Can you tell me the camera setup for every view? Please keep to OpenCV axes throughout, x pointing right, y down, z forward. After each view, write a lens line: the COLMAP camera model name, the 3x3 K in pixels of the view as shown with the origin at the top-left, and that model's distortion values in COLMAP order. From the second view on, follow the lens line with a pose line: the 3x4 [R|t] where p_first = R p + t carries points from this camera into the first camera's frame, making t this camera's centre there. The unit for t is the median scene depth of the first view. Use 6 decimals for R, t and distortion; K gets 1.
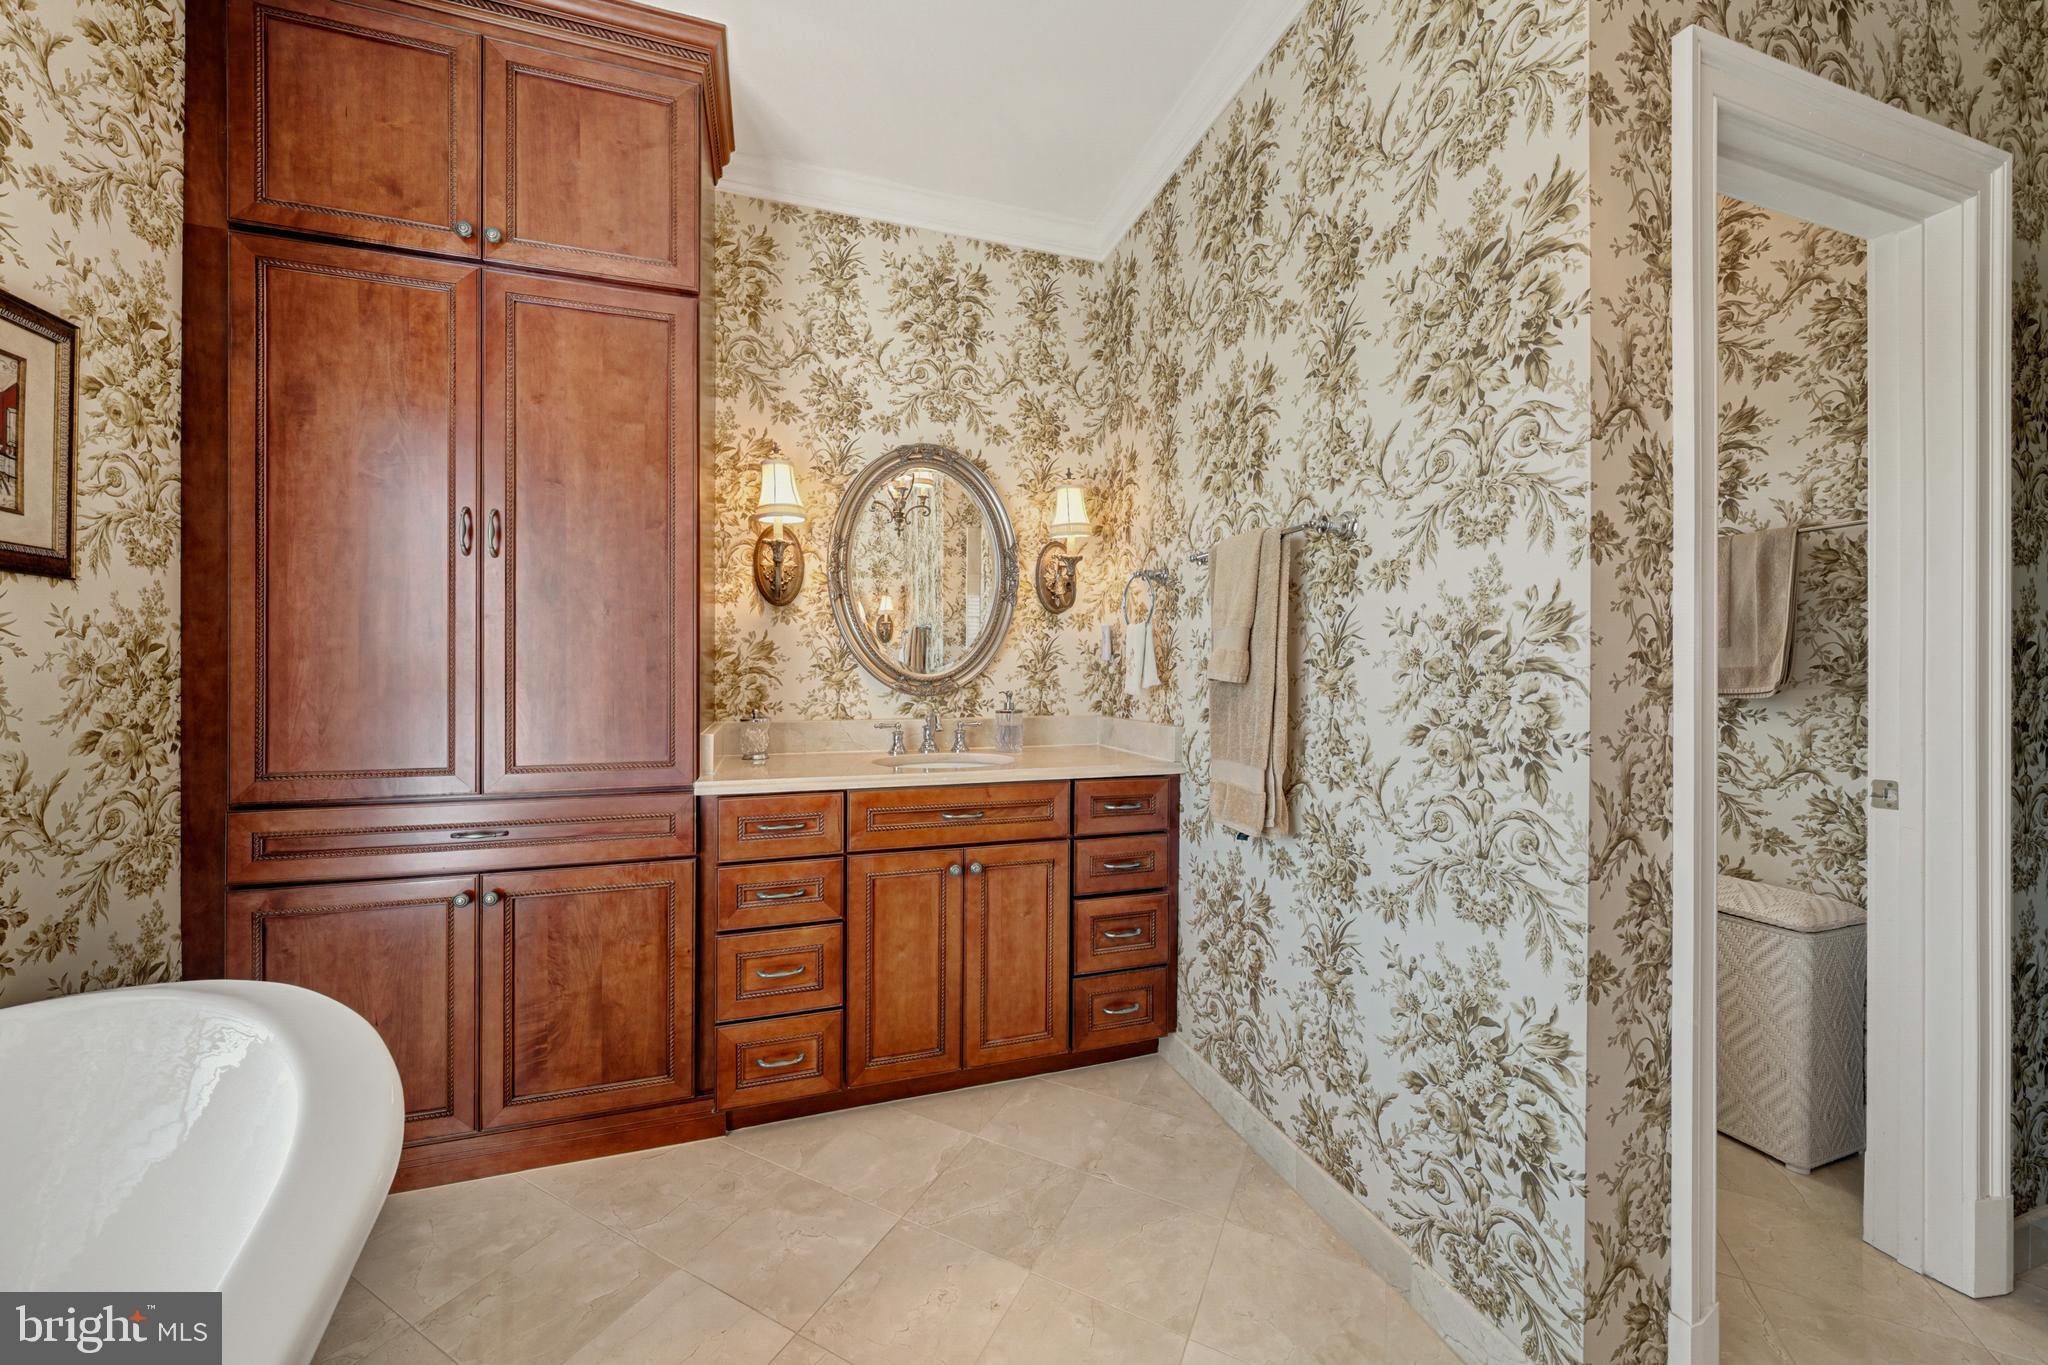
lens RADIAL K [[730.9, 0, 1017.7], [0, 730.9, 677.0], [0, 0, 1]] dist [0.003057, 0.000294]
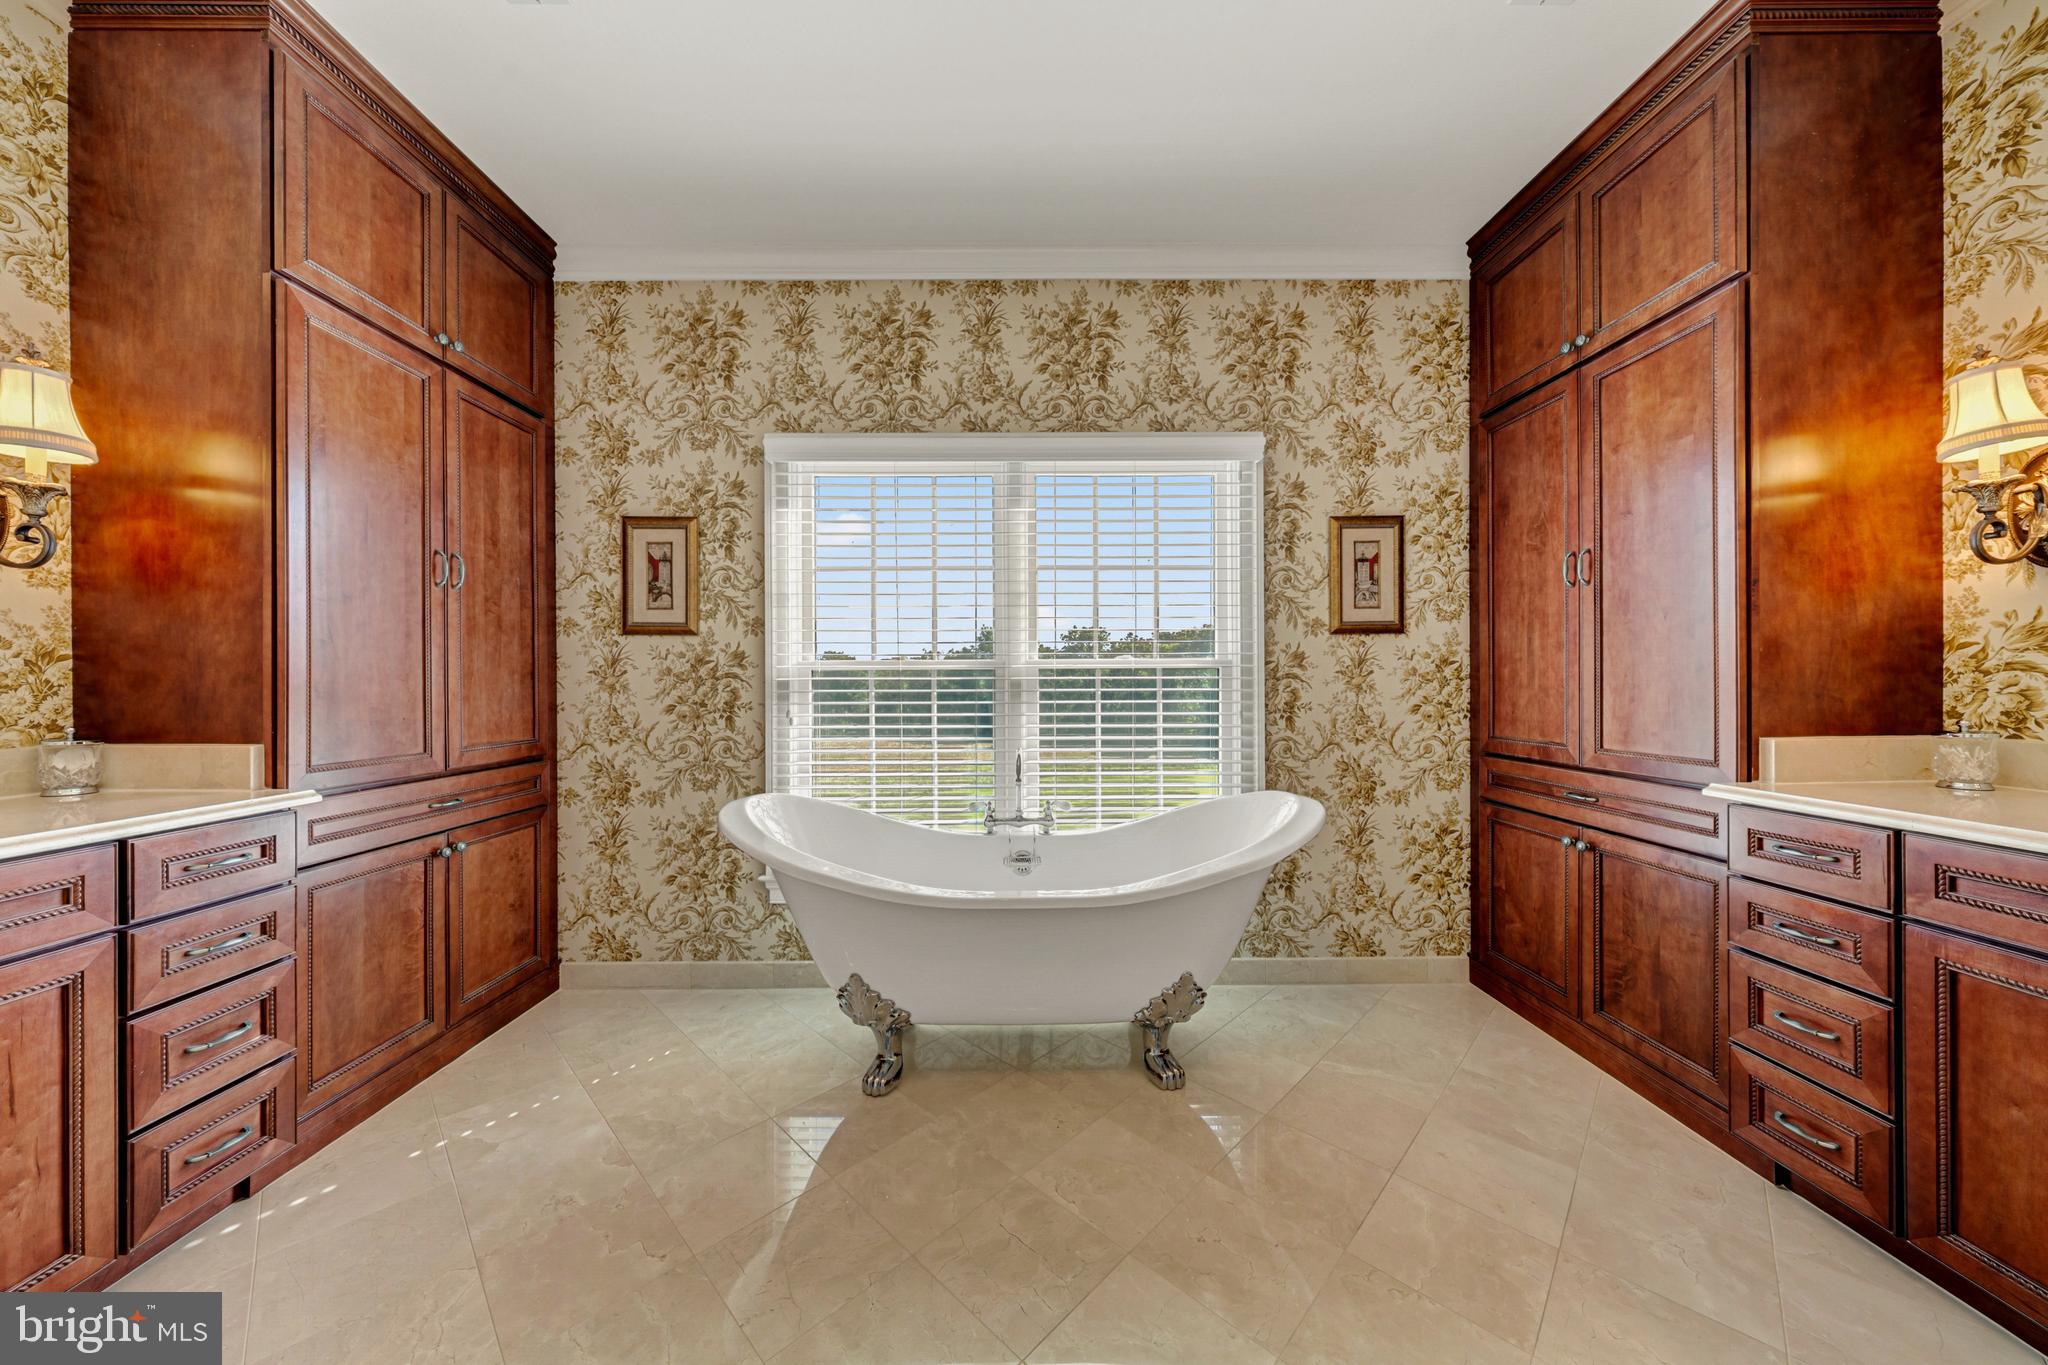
lens RADIAL K [[708.7, 0, 1018.7], [0, 708.7, 679.2], [0, 0, 1]] dist [-0.000314, -0.000029]
pose [[-0.298495, 0.002107, -0.954409, 0.872630], [0.007683, 0.999970, -0.000195, -0.005831], [0.954380, -0.007391, -0.298502, 0.456175]]
